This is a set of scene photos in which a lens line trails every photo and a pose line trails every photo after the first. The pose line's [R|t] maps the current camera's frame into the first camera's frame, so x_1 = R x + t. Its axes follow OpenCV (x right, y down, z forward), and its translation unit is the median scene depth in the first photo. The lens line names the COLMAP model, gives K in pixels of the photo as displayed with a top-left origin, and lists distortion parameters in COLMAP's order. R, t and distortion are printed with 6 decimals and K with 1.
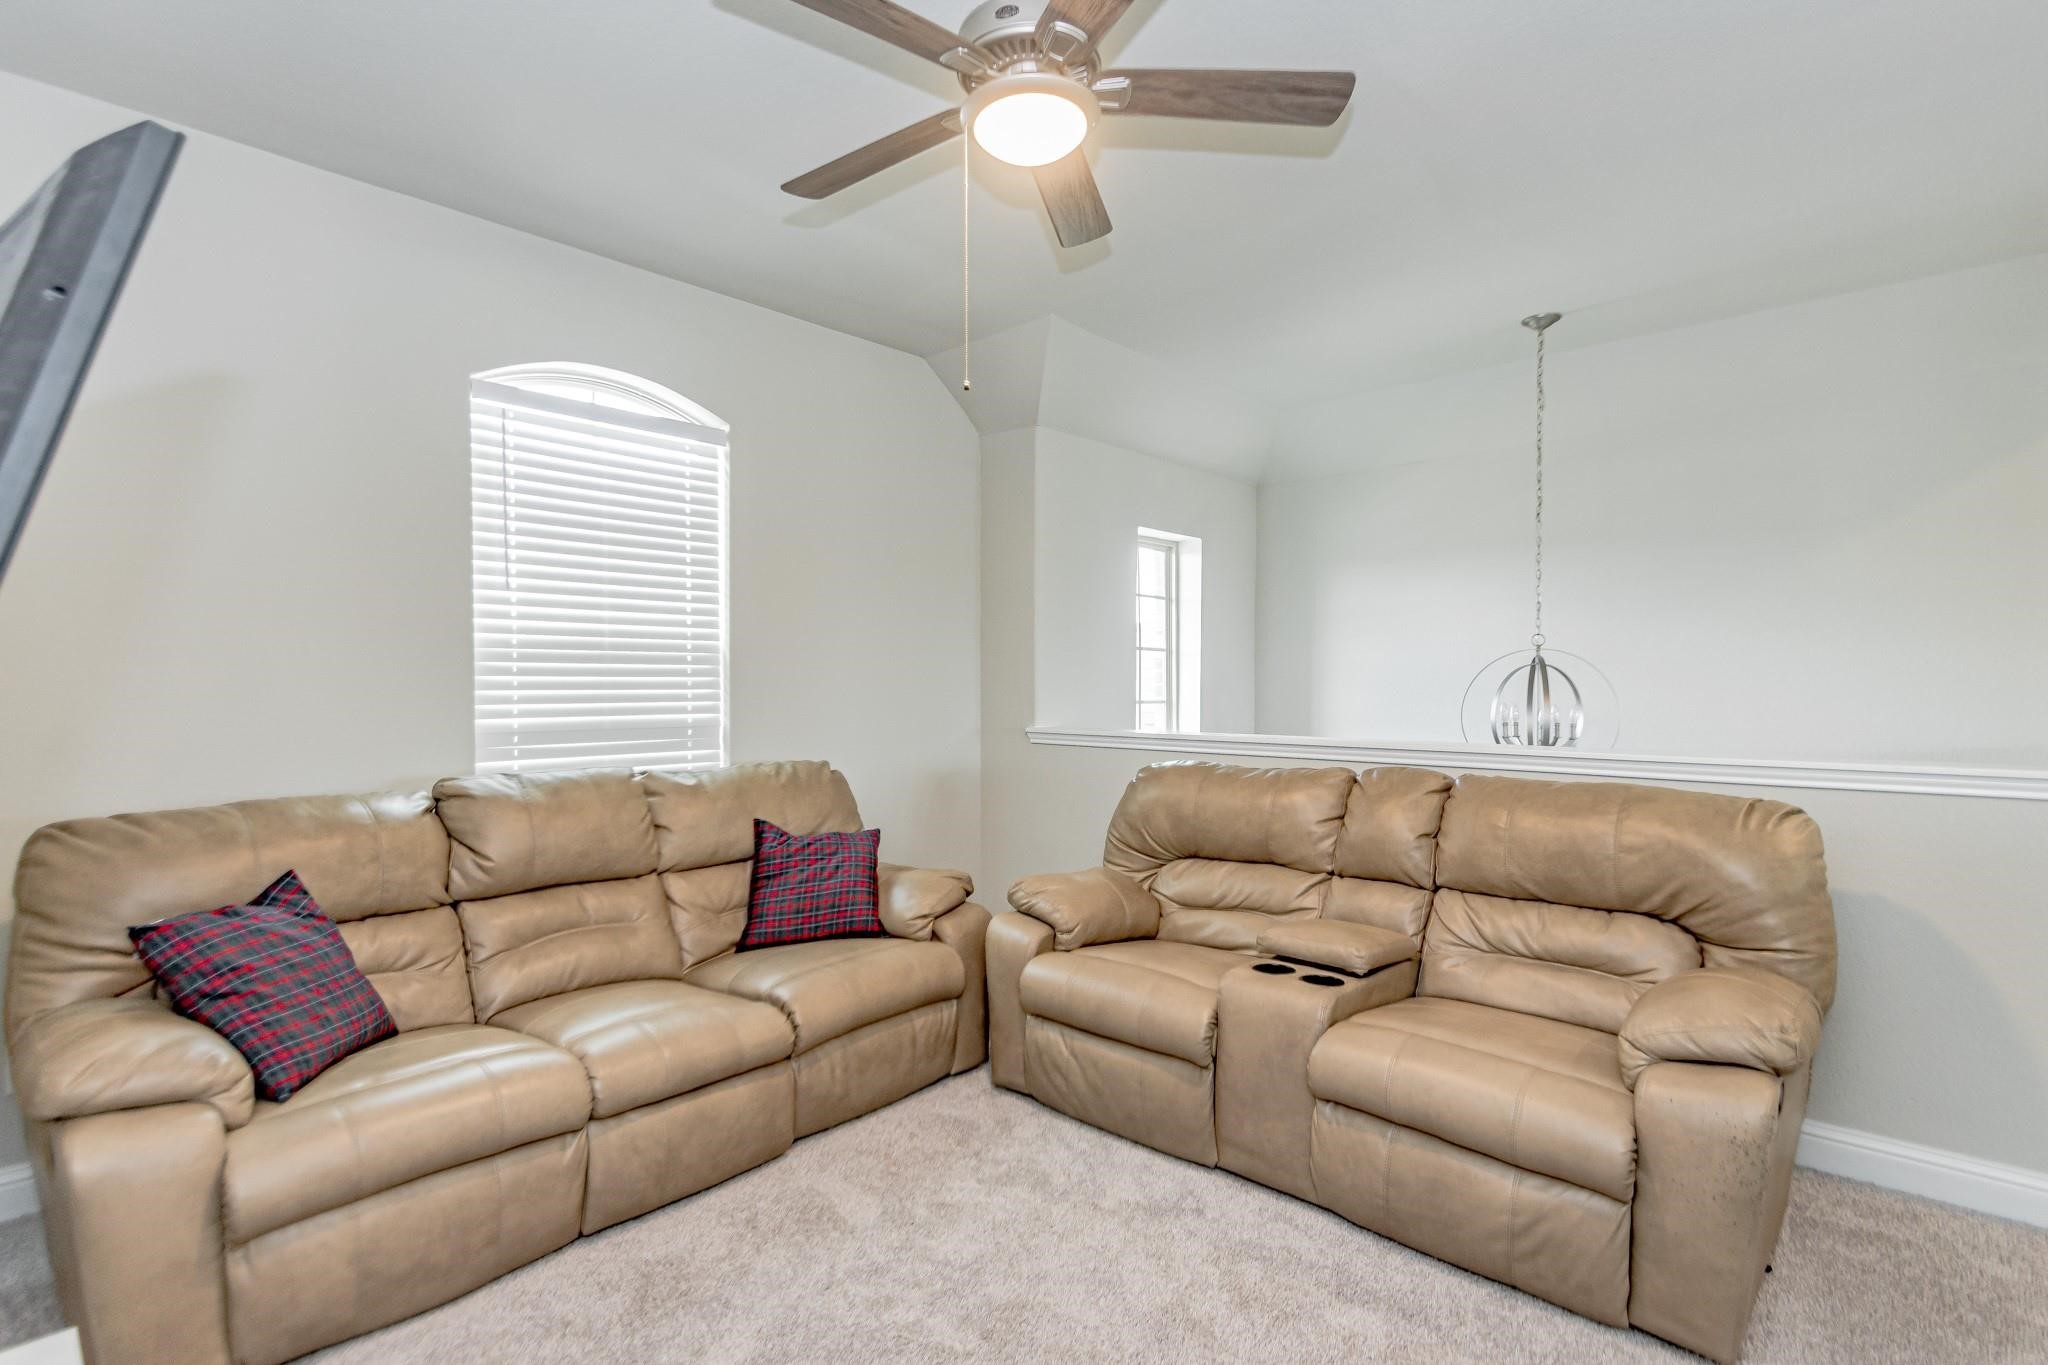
lens RADIAL K [[1001.2, 0, 1021.5], [0, 1001.2, 678.9], [0, 0, 1]] dist [-0.000330, 0.000196]
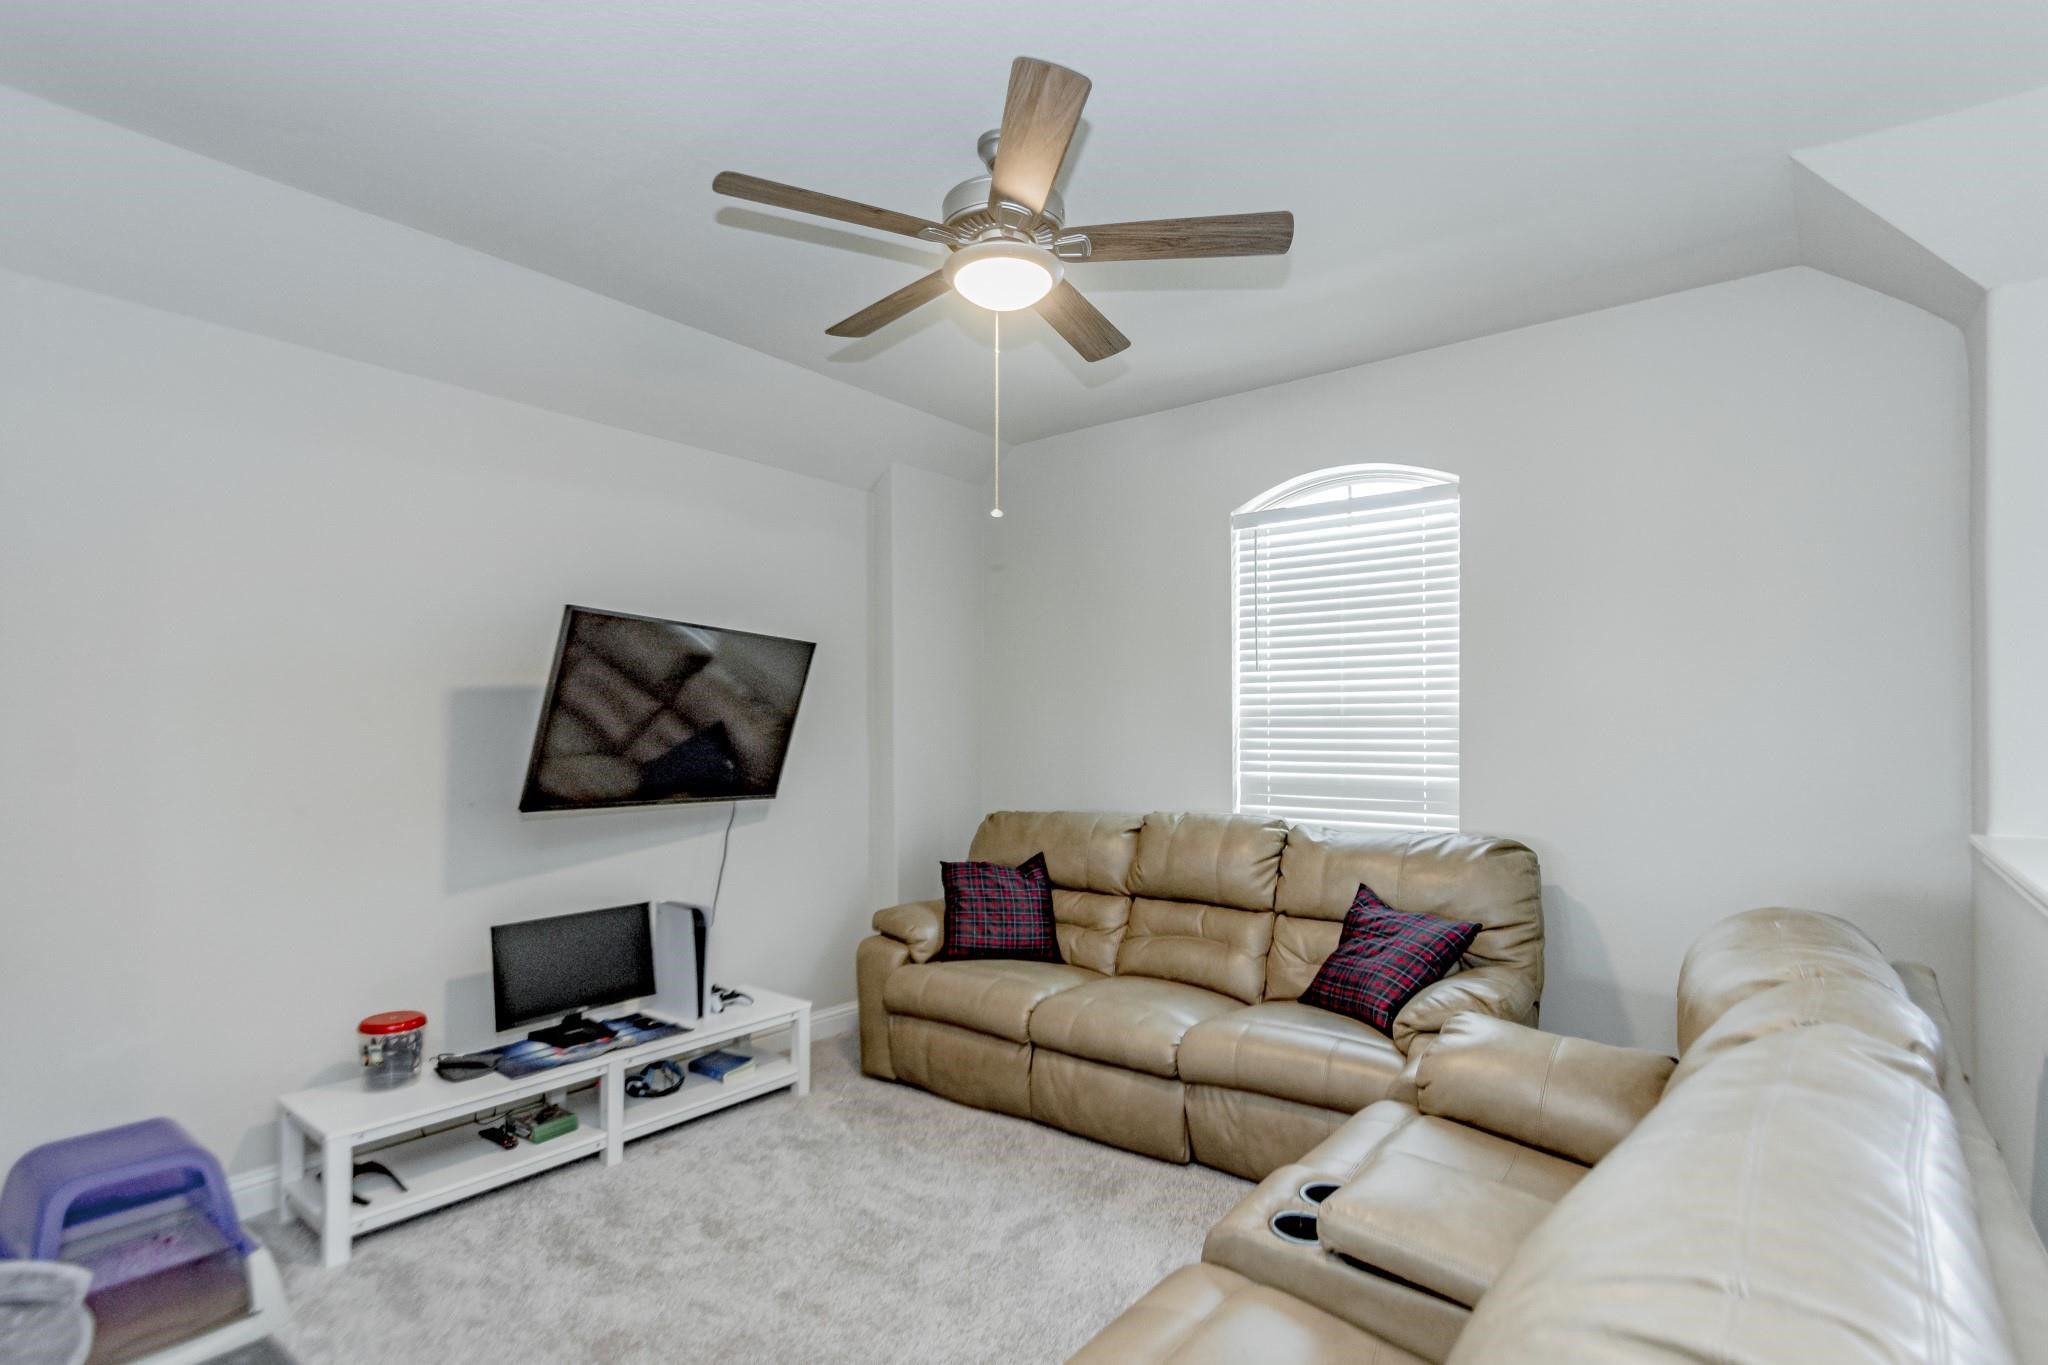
lens RADIAL K [[1001.2, 0, 1021.6], [0, 1001.2, 697.1], [0, 0, 1]] dist [-0.000330, 0.000196]
pose [[0.077395, -0.029525, -0.996563, 0.722348], [0.006755, 0.999554, -0.029089, -0.020126], [0.996978, -0.004481, 0.077560, 0.591218]]
